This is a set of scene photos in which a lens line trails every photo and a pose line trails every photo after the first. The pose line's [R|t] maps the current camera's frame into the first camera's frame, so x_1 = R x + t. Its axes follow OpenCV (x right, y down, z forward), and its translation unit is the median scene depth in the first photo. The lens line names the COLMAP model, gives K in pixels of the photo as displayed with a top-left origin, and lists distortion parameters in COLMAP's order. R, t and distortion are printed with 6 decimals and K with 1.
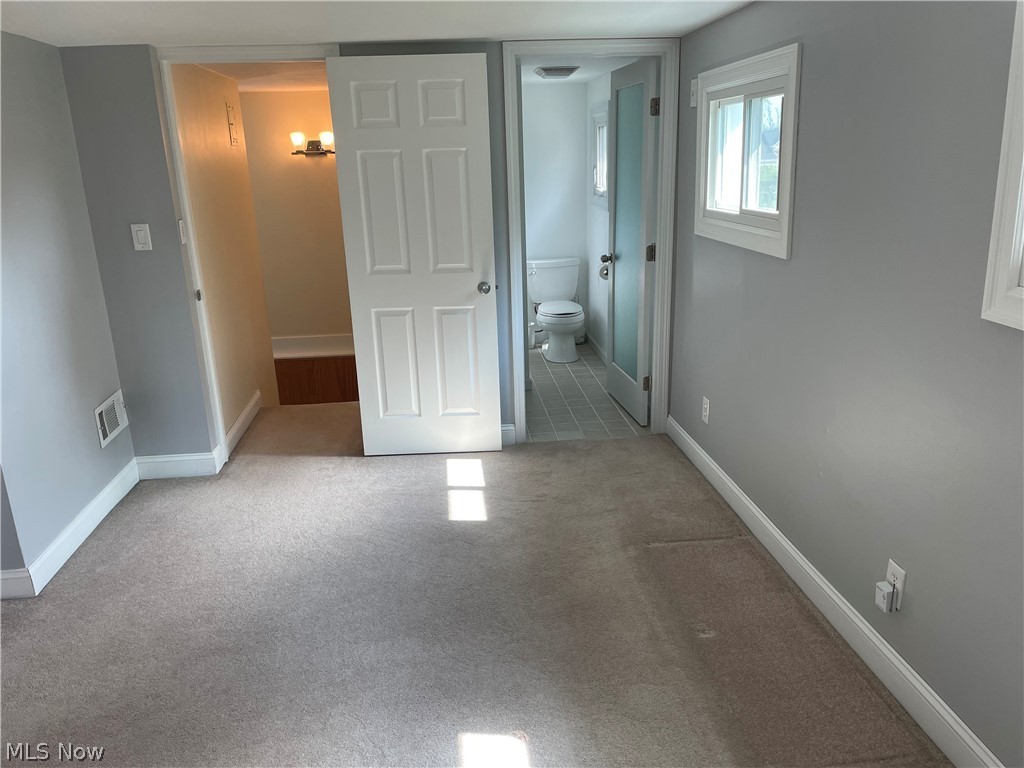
lens RADIAL K [[788.4, 0, 505.1], [0, 788.4, 380.8], [0, 0, 1]] dist [0.089292, -0.055956]
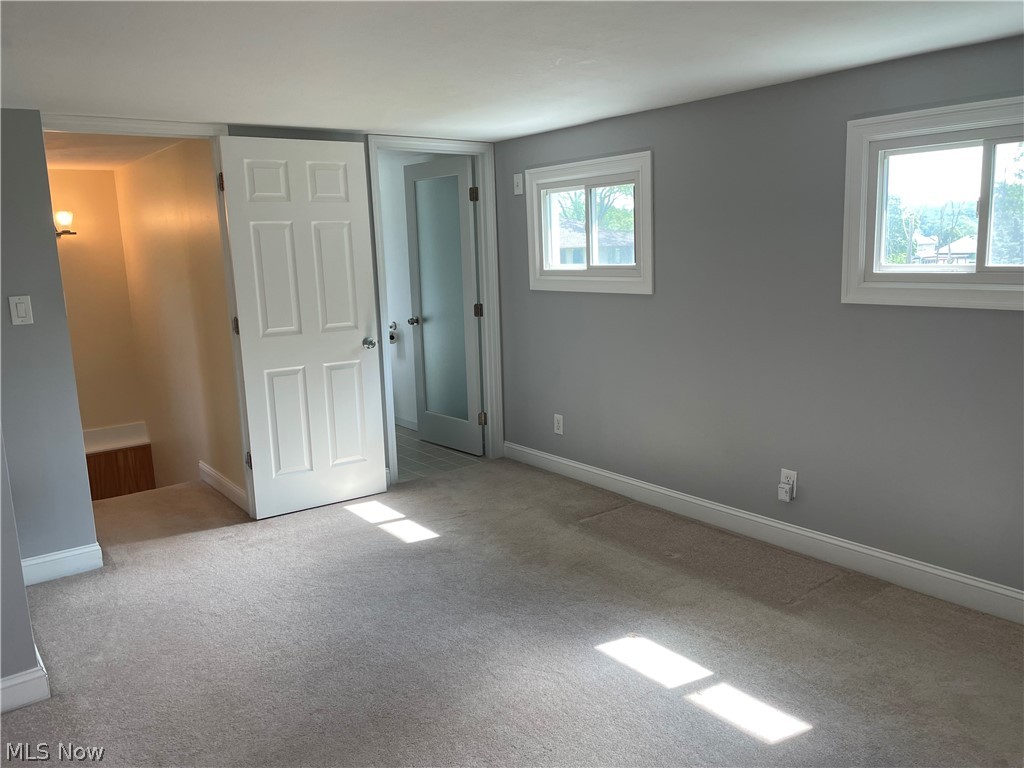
lens RADIAL K [[788.4, 0, 518.5], [0, 788.4, 376.8], [0, 0, 1]] dist [0.089292, -0.055956]
pose [[0.847329, -0.086892, 0.523911, -0.450242], [0.153362, 0.984529, -0.084749, 0.058494], [-0.508442, 0.152158, 0.847546, -0.050201]]
